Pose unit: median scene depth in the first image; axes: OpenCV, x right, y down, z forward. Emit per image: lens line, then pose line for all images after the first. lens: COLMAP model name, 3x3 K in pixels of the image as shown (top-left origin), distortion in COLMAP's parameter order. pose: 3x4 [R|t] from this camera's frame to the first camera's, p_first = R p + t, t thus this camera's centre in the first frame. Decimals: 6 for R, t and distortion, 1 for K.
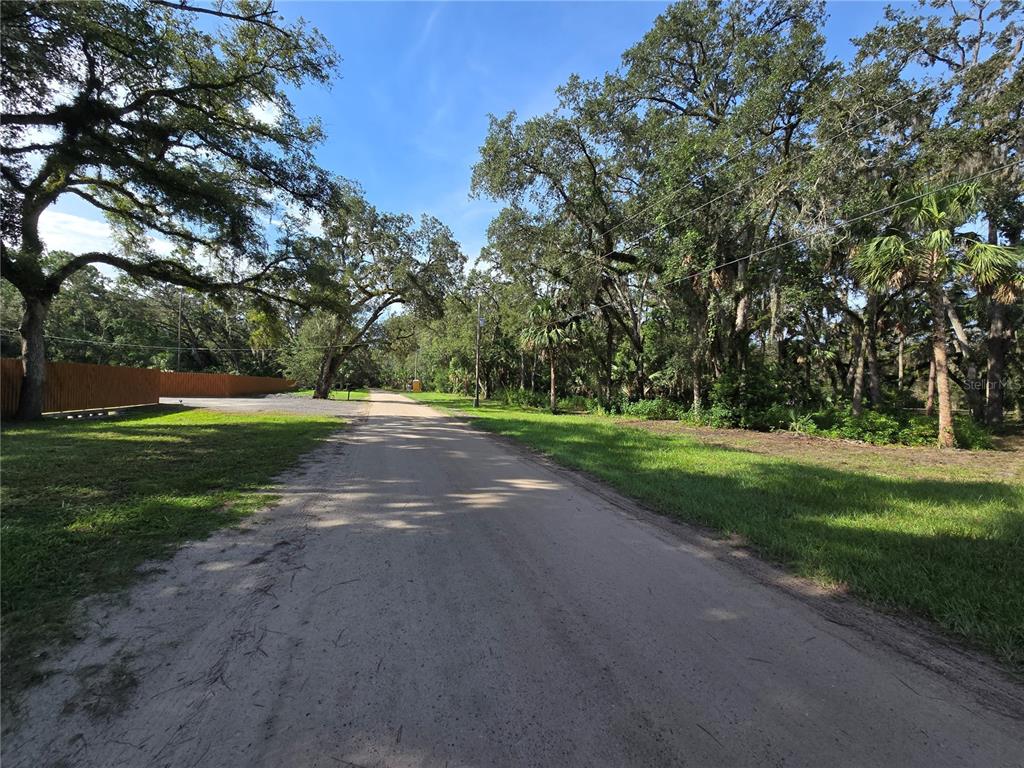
lens RADIAL K [[418.1, 0, 514.7], [0, 418.1, 378.9], [0, 0, 1]] dist [0.002395, -0.000486]
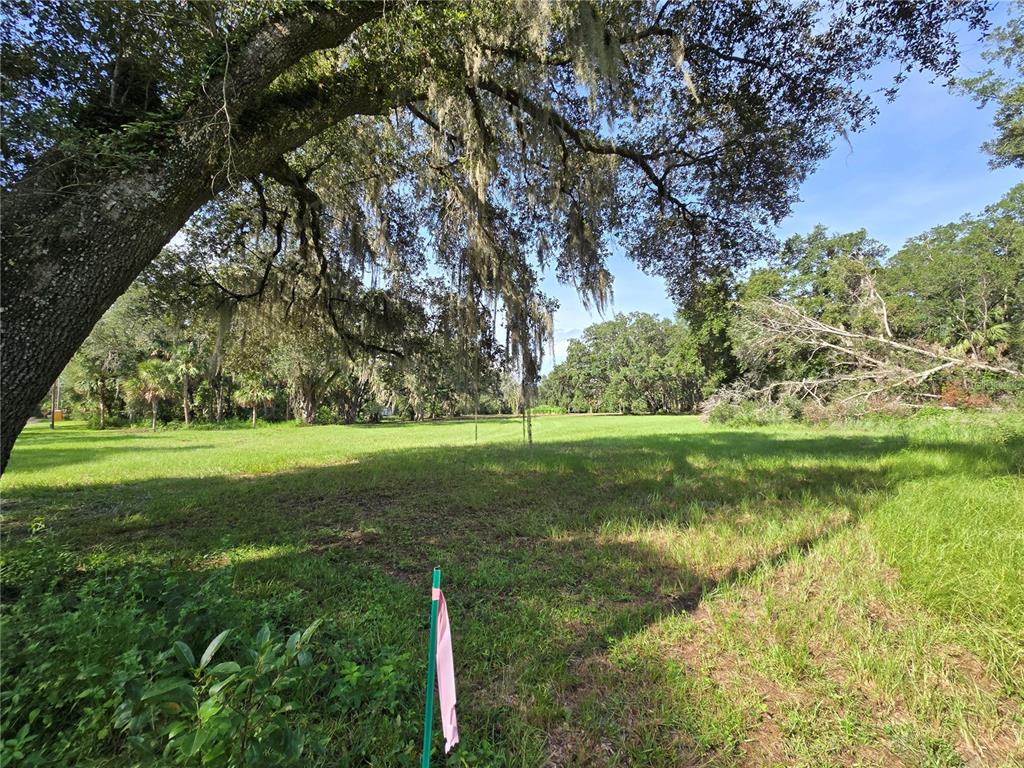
lens RADIAL K [[418.1, 0, 513.5], [0, 418.1, 379.7], [0, 0, 1]] dist [0.002395, -0.000486]
pose [[0.893418, -0.009846, 0.449119, 1.851080], [0.027483, 0.999085, -0.032769, -0.042733], [-0.448386, 0.041620, 0.892871, -2.962760]]
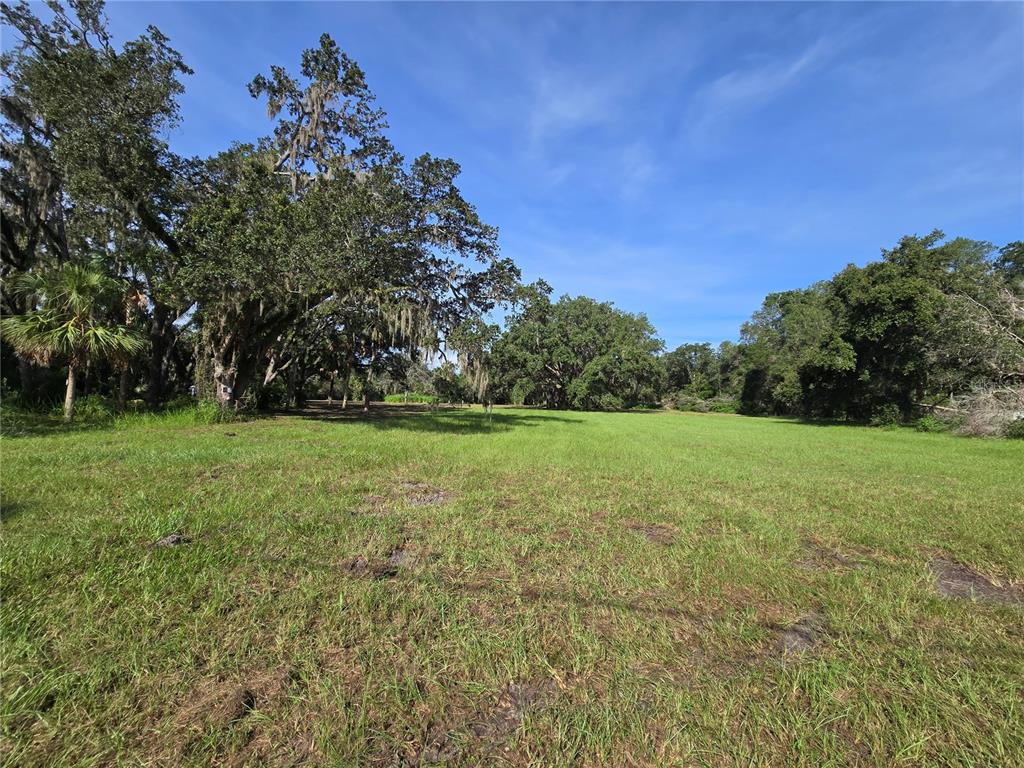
lens RADIAL K [[418.1, 0, 512.0], [0, 418.1, 384.7], [0, 0, 1]] dist [0.002395, -0.000486]
pose [[0.550586, 0.021931, 0.834491, 1.191894], [-0.041814, 0.999125, 0.001331, 0.005006], [-0.833731, -0.035626, 0.551021, -0.849794]]
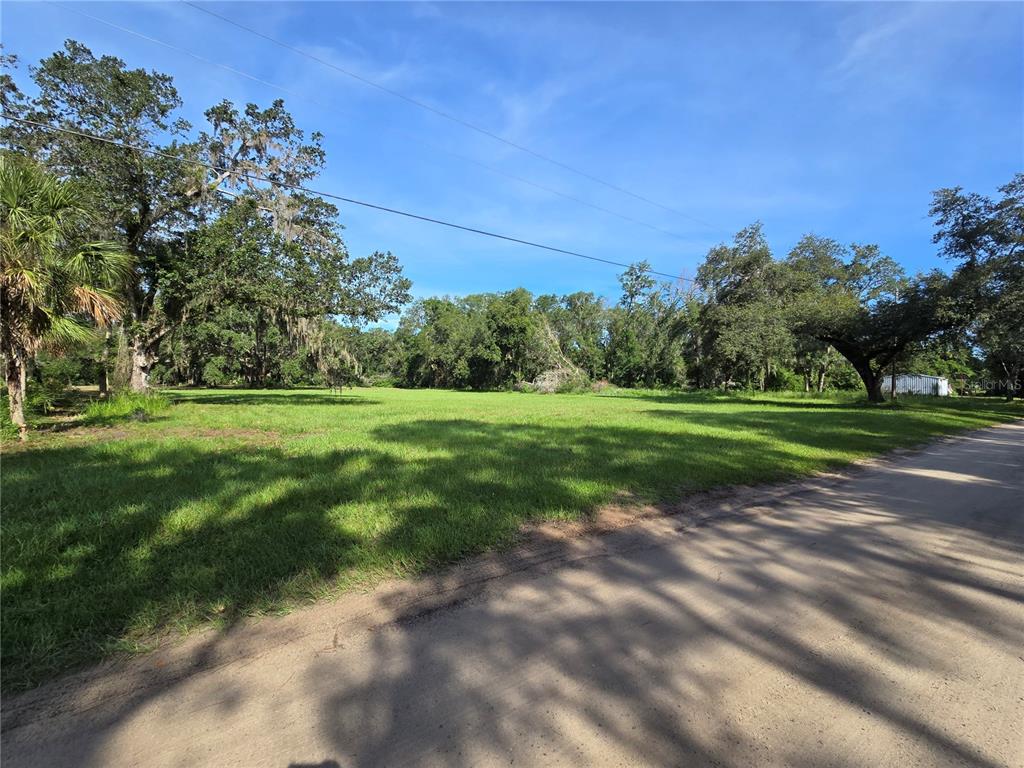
lens RADIAL K [[418.1, 0, 513.9], [0, 418.1, 378.2], [0, 0, 1]] dist [0.002395, -0.000486]
pose [[-0.297154, -0.016815, 0.954681, 0.028523], [-0.045979, 0.998937, 0.003283, -0.002089], [-0.953722, -0.042920, -0.297611, -0.024756]]
